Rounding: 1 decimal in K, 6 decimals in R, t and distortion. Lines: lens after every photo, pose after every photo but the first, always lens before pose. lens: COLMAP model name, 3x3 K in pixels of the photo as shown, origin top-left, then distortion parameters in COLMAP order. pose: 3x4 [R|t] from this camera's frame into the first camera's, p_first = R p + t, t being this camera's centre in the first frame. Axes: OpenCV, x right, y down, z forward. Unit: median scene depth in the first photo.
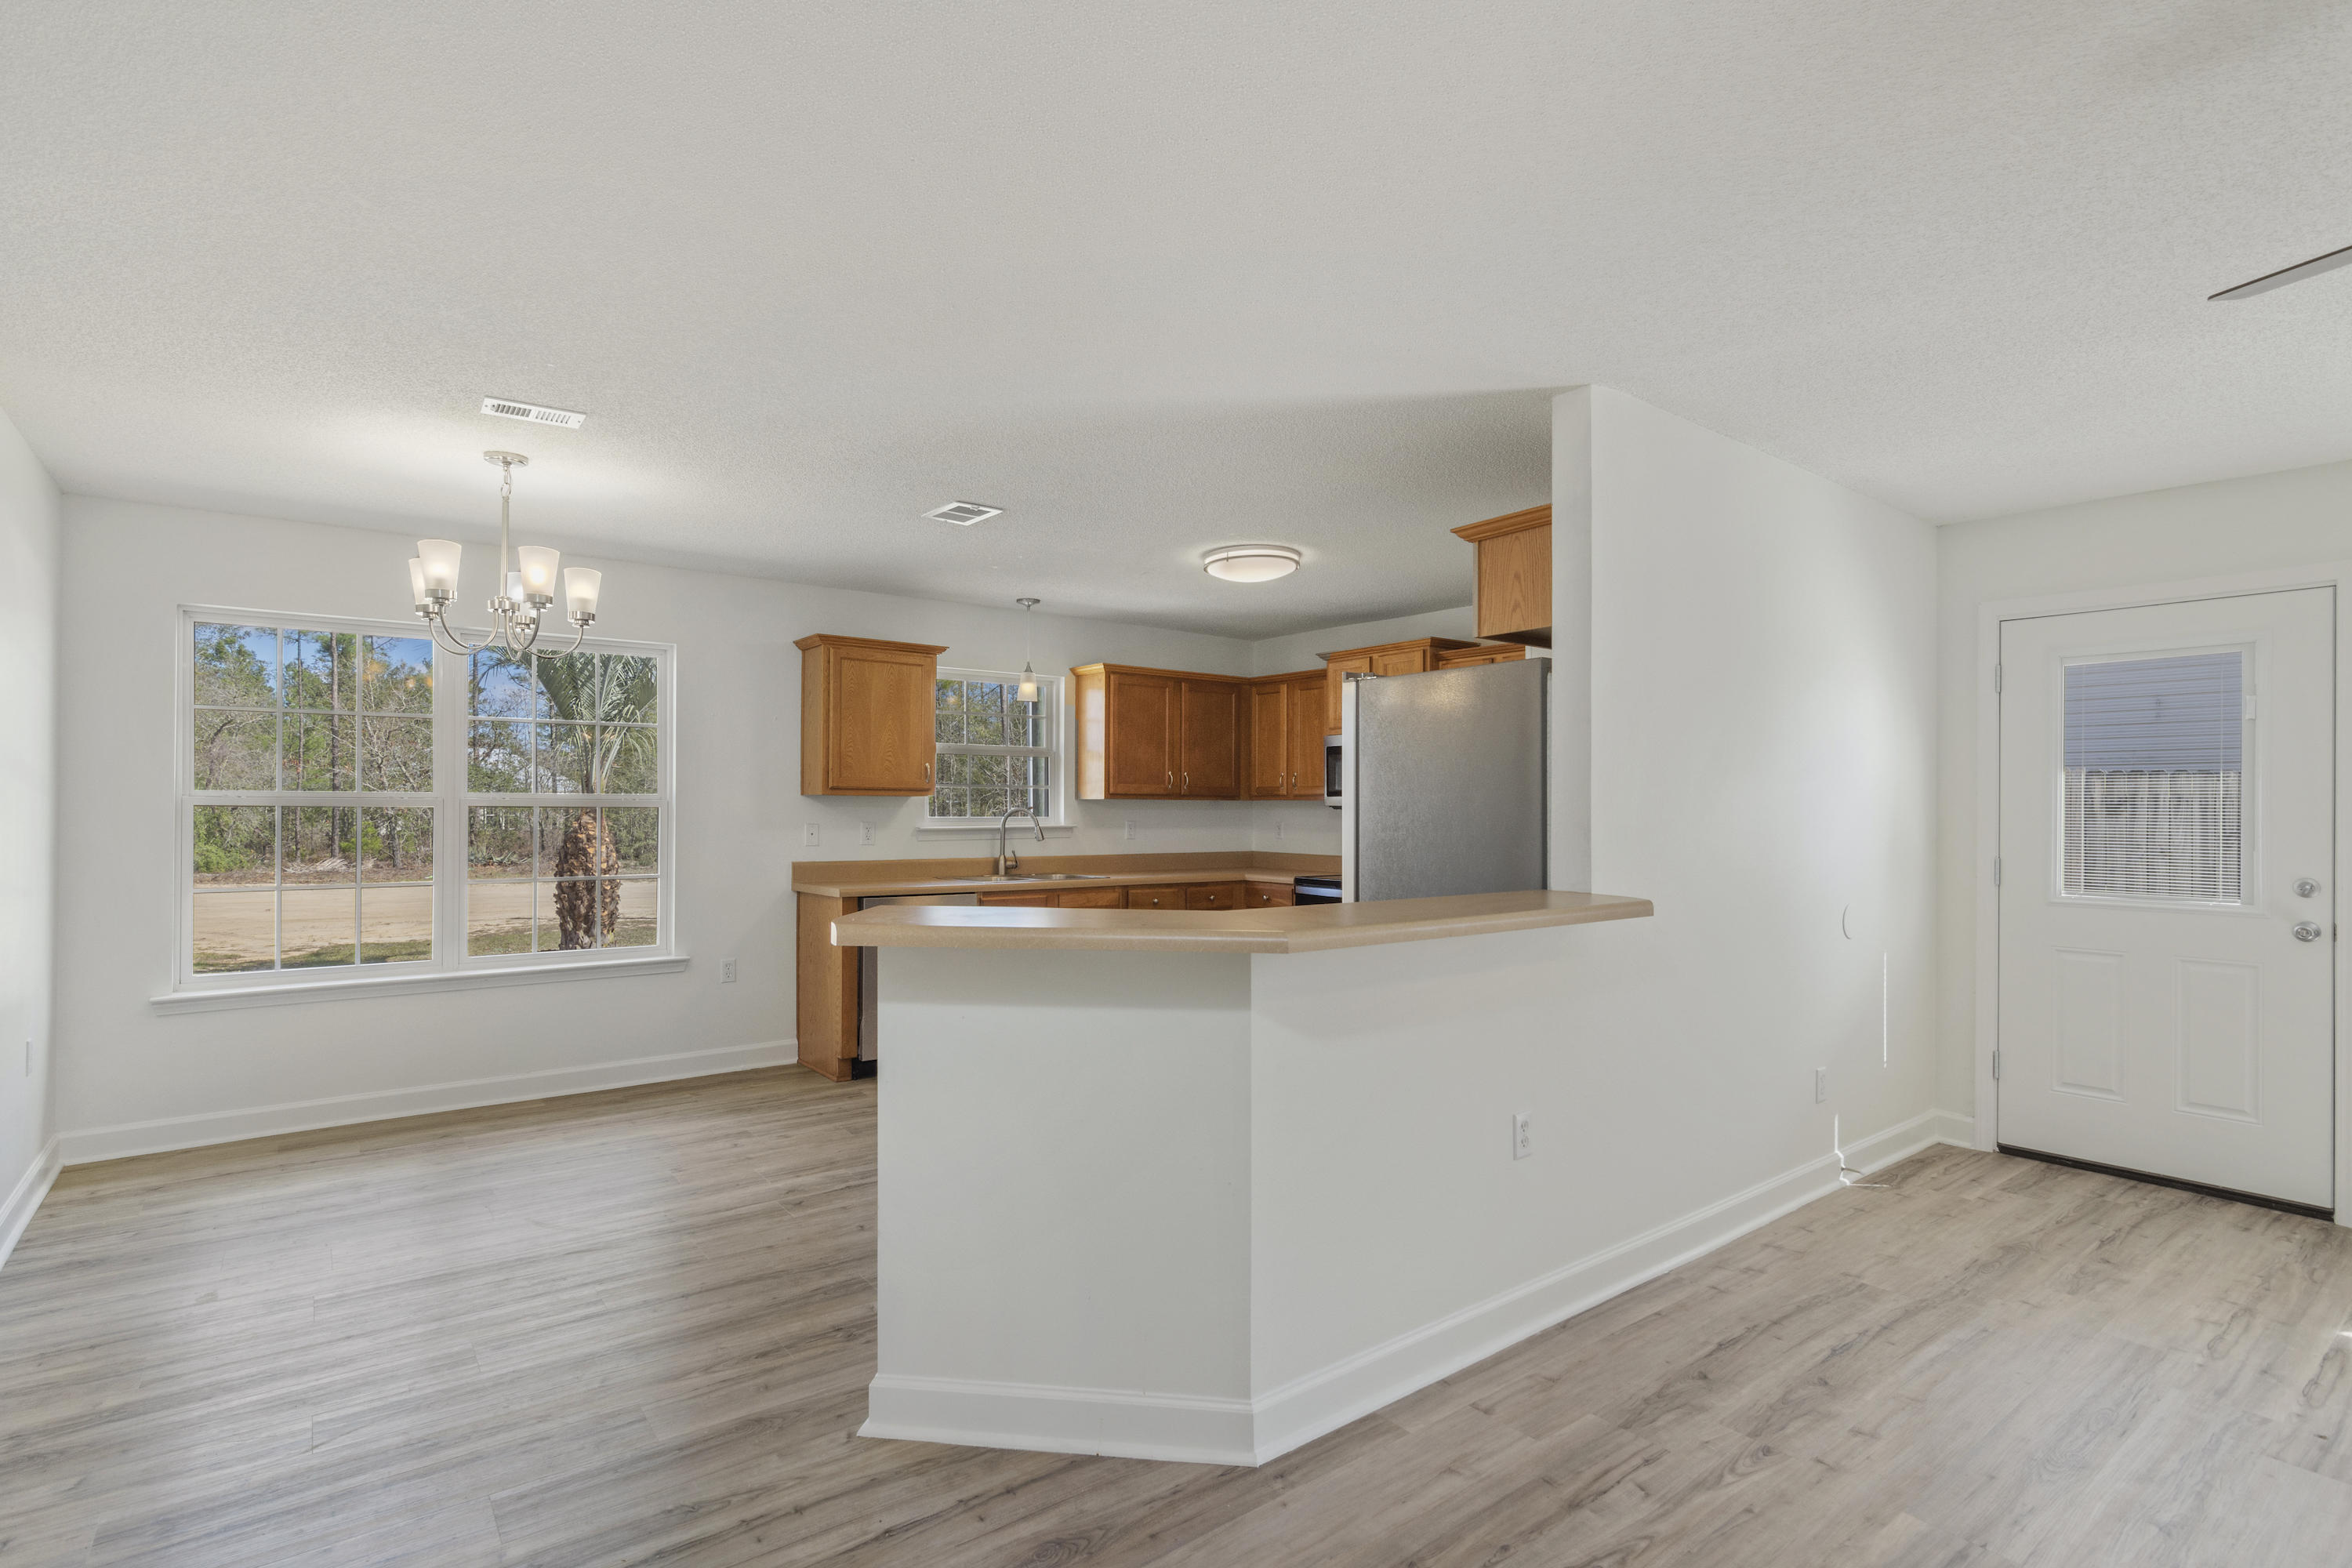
lens RADIAL K [[1139.0, 0, 1178.2], [0, 1139.0, 810.2], [0, 0, 1]] dist [0.001173, 0.000491]
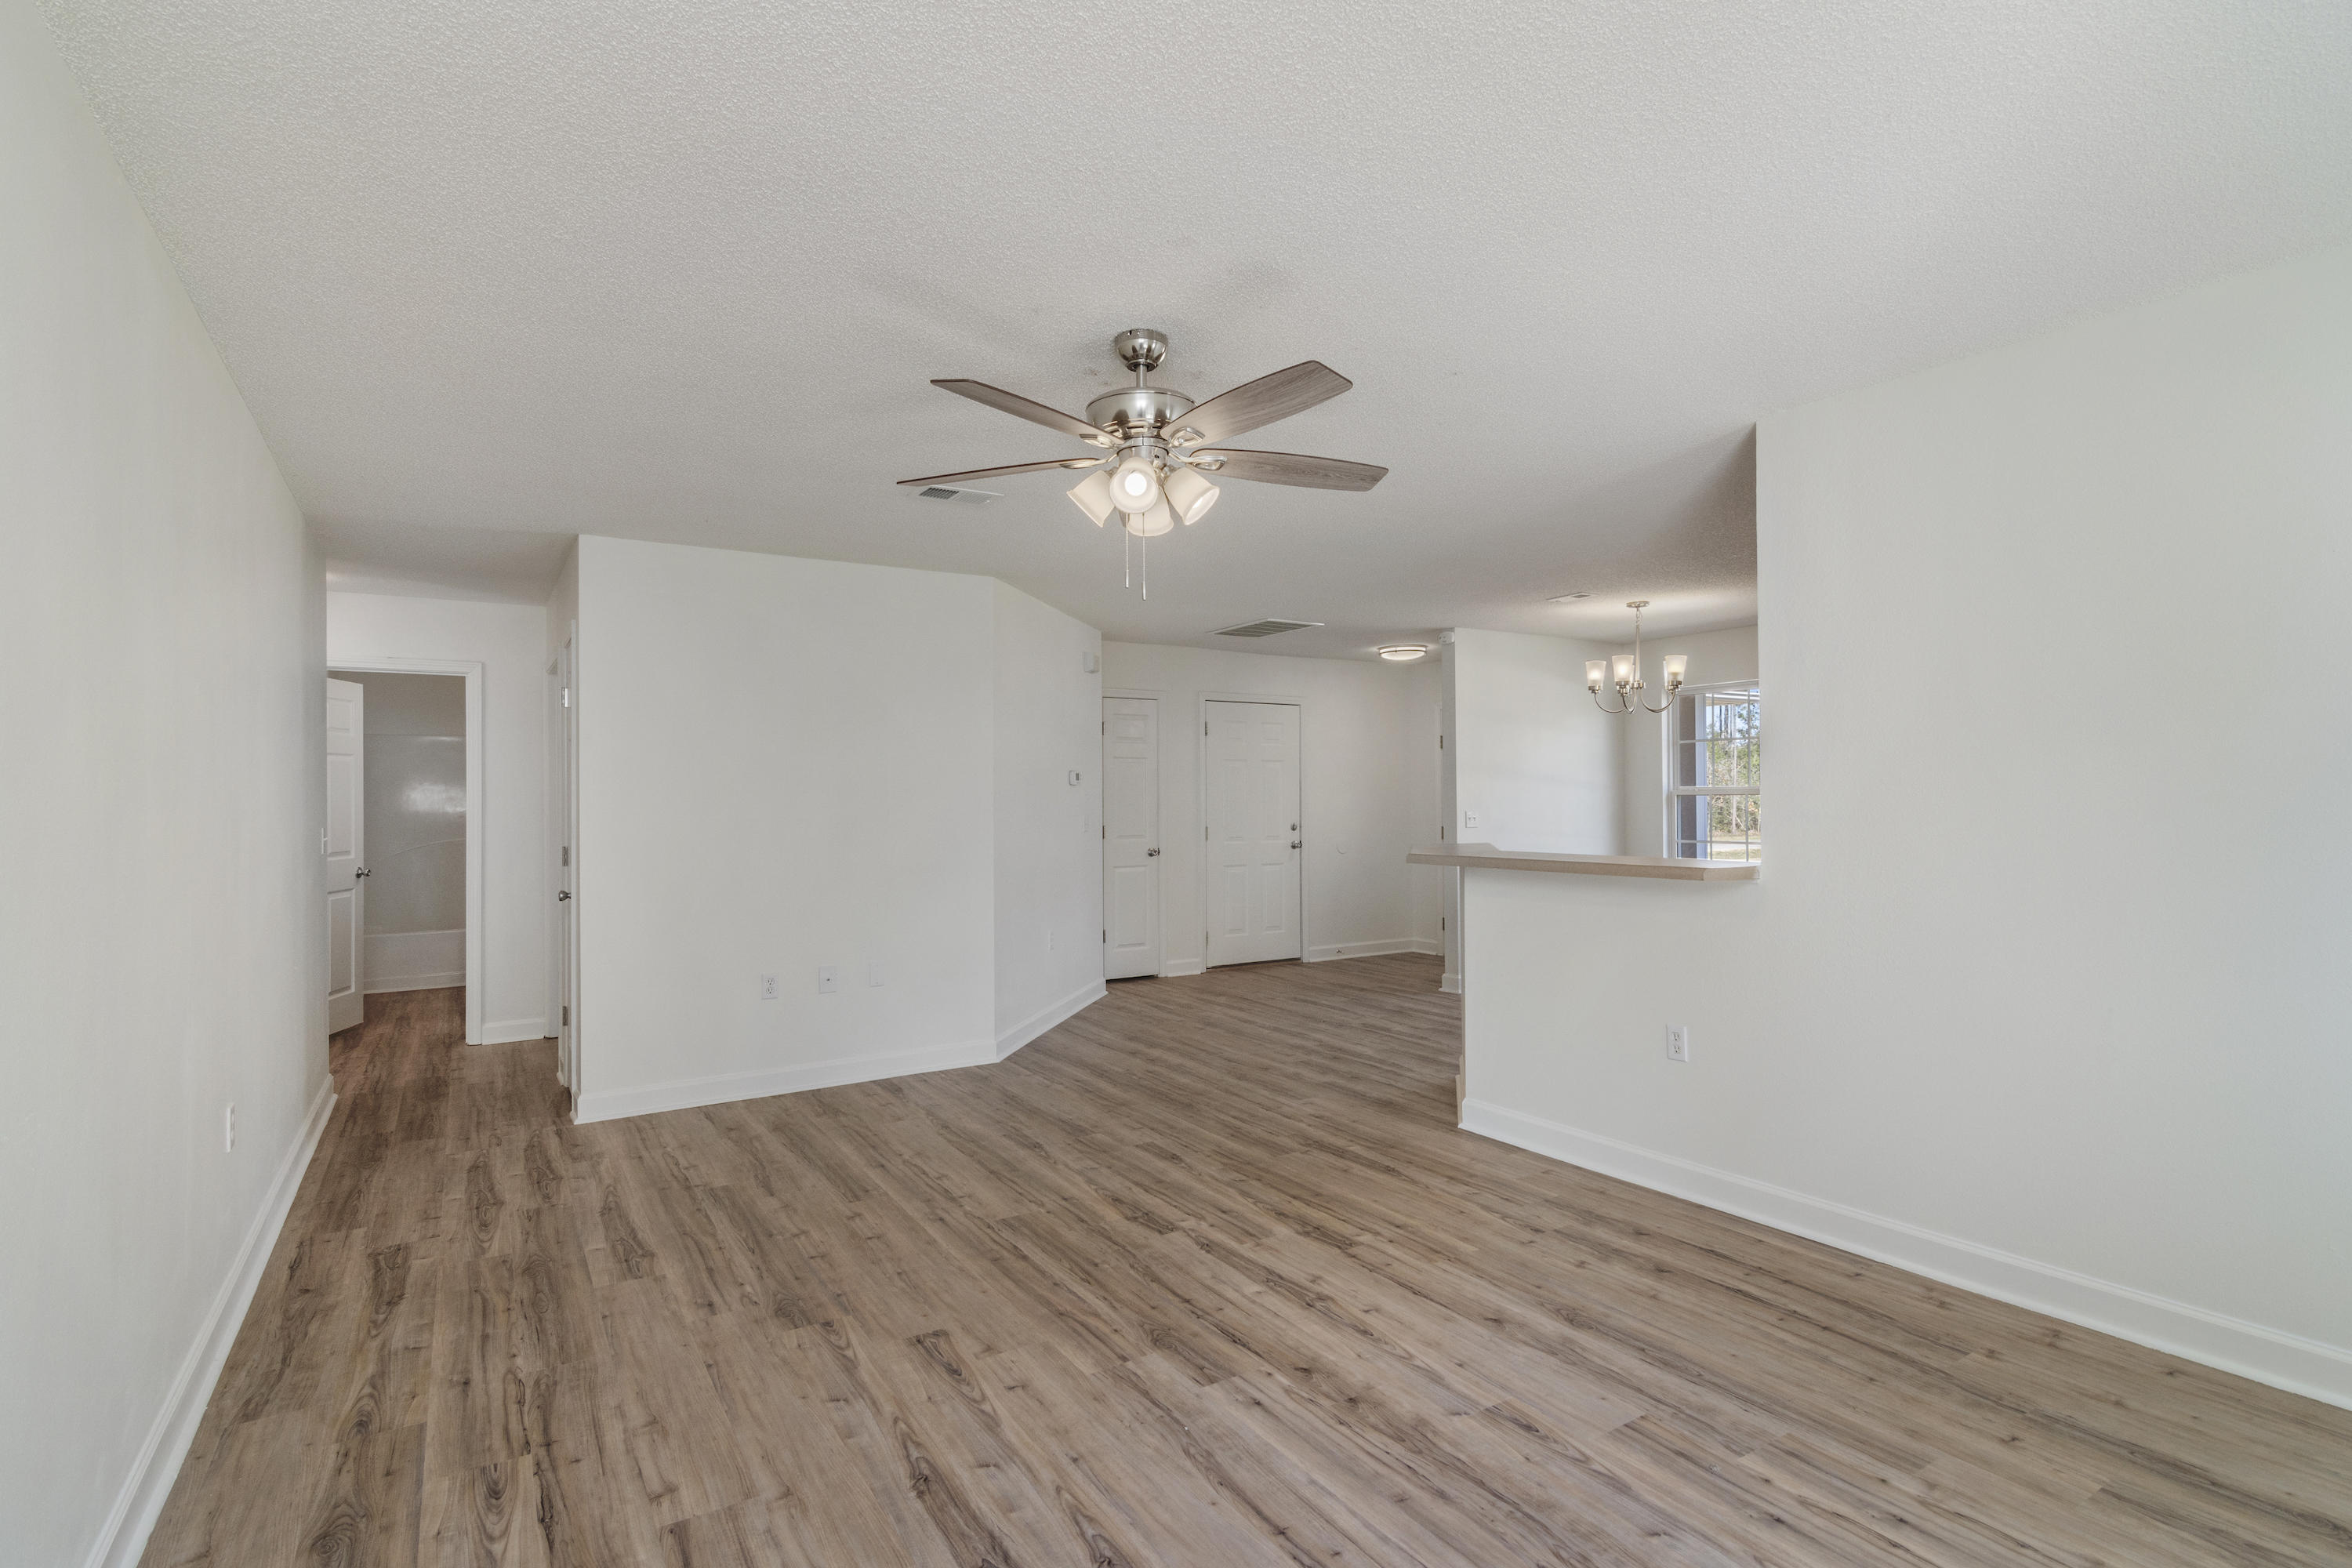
lens RADIAL K [[1130.9, 0, 1171.8], [0, 1130.9, 803.1], [0, 0, 1]] dist [-0.000283, 0.000431]
pose [[-0.096538, -0.001651, -0.995328, 1.398350], [0.005180, 0.999984, -0.002162, 0.009489], [0.995316, -0.005365, -0.096528, 0.470433]]
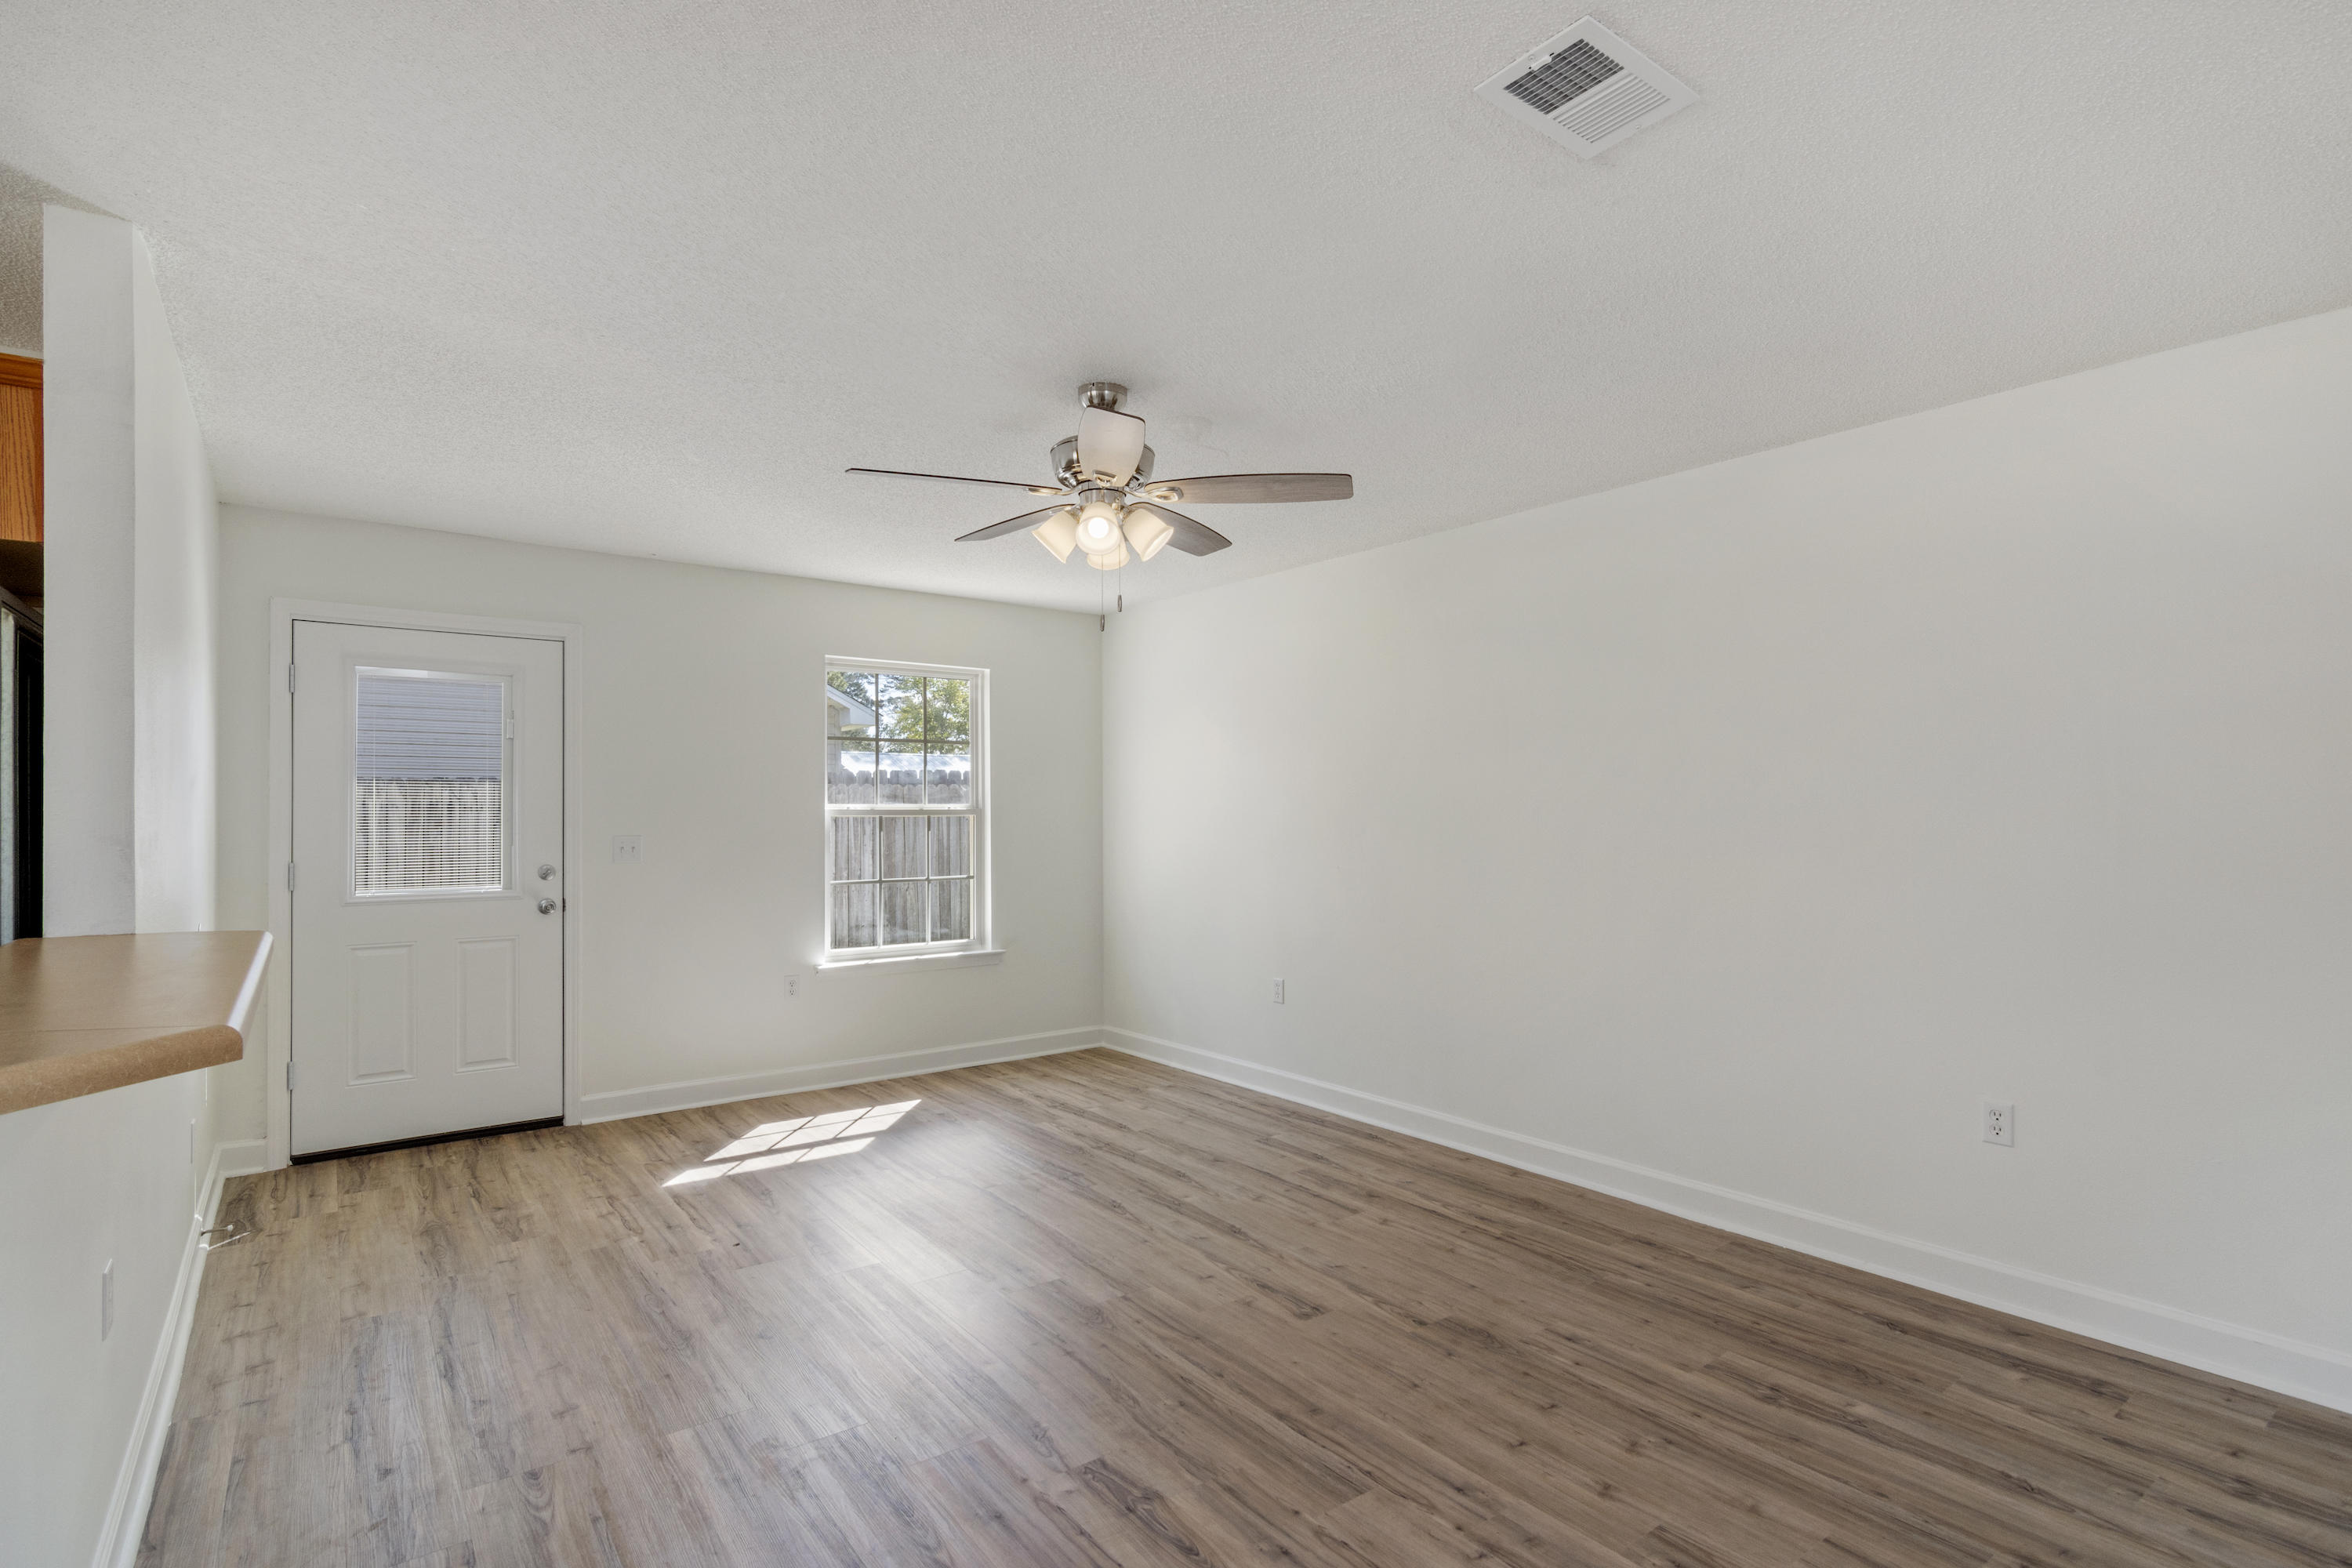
lens RADIAL K [[1130.9, 0, 1171.8], [0, 1130.9, 803.1], [0, 0, 1]] dist [-0.000283, 0.000431]
pose [[0.012836, 0.002657, 0.999914, -0.305834], [0.006081, 0.999978, -0.002736, -0.002369], [-0.999899, 0.006116, 0.012820, 0.306837]]
